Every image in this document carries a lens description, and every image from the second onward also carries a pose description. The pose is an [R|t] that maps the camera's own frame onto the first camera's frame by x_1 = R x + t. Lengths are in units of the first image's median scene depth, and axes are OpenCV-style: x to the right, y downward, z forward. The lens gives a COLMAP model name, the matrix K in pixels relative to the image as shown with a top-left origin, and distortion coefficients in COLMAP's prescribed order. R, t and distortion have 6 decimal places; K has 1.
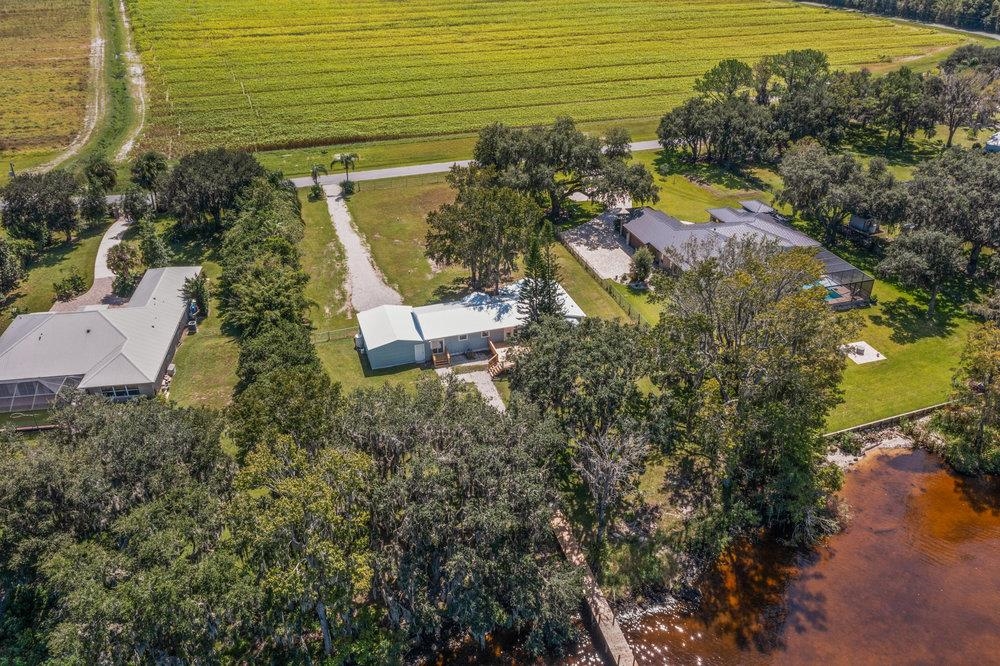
lens RADIAL K [[803.1, 0, 500.0], [0, 803.1, 333.0], [0, 0, 1]] dist [0.002686, 0.011357]
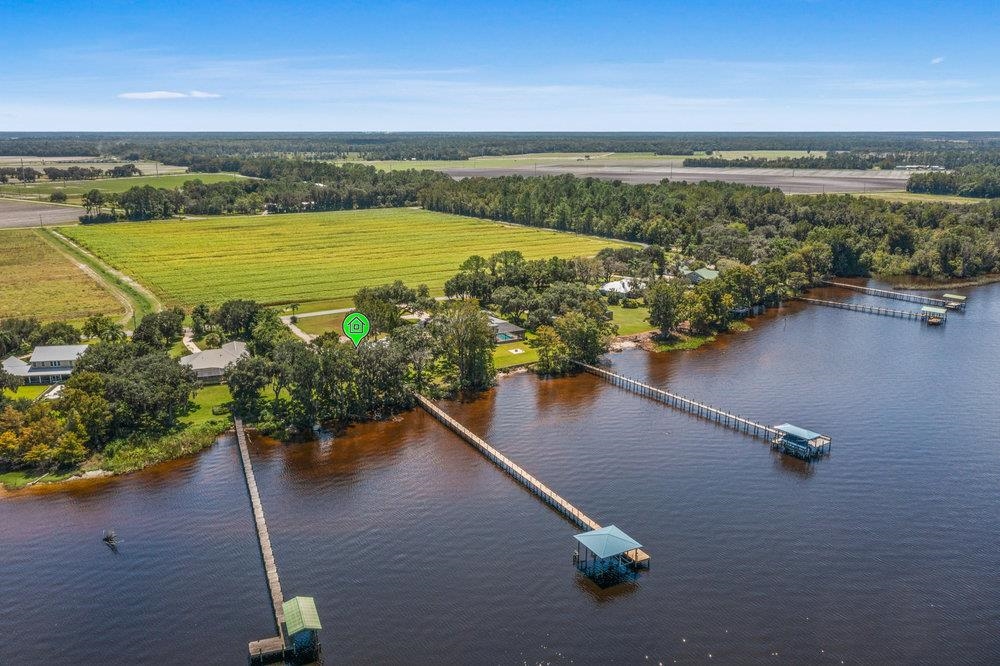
lens RADIAL K [[803.1, 0, 500.0], [0, 803.1, 333.0], [0, 0, 1]] dist [0.002686, 0.011357]
pose [[0.976574, -0.052781, 0.208608, -0.098794], [0.105701, 0.962093, -0.251403, 0.391986], [-0.187431, 0.267564, 0.945135, -0.949497]]
